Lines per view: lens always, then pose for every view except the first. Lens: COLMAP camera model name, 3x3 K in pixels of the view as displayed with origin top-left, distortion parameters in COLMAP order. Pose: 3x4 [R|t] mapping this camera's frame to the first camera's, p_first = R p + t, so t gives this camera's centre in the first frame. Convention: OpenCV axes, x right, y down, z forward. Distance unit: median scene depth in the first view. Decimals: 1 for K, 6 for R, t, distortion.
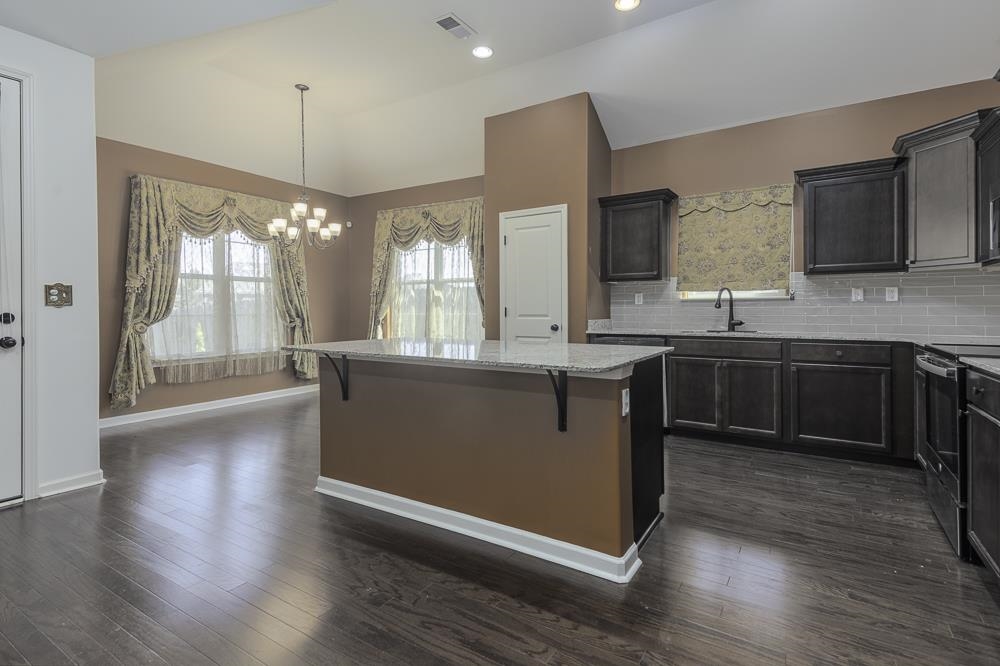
lens RADIAL K [[477.0, 0, 542.2], [0, 477.0, 309.7], [0, 0, 1]] dist [0.033958, -0.010471]
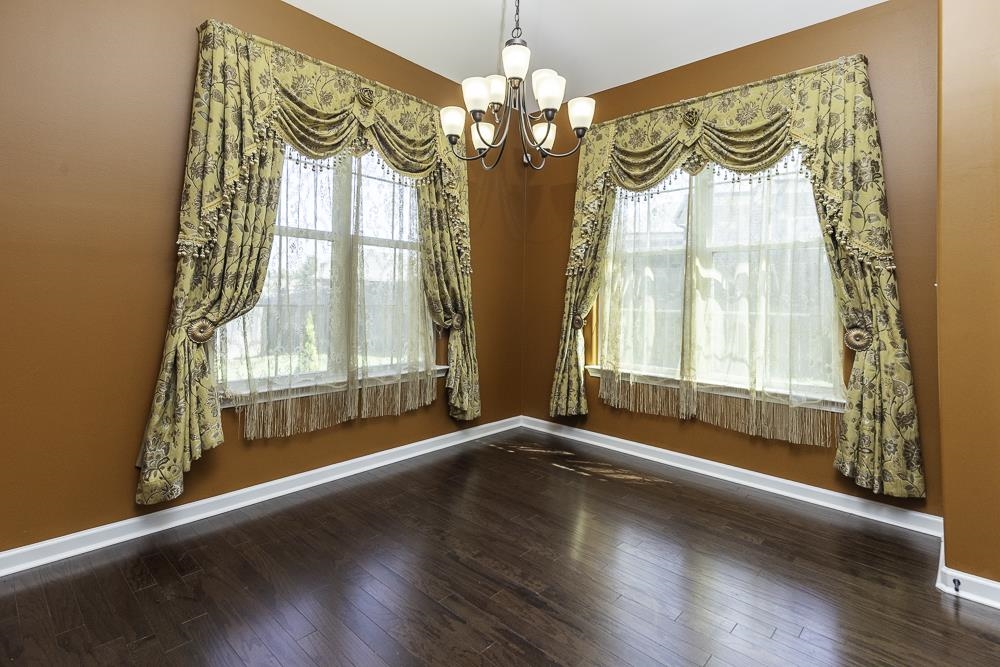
lens RADIAL K [[477.0, 0, 491.6], [0, 477.0, 279.7], [0, 0, 1]] dist [0.033958, -0.010471]
pose [[0.964629, 0.011248, -0.263371, -0.352427], [-0.022505, 0.998956, -0.039762, -0.000237], [0.262648, 0.044283, 0.963875, 0.512059]]
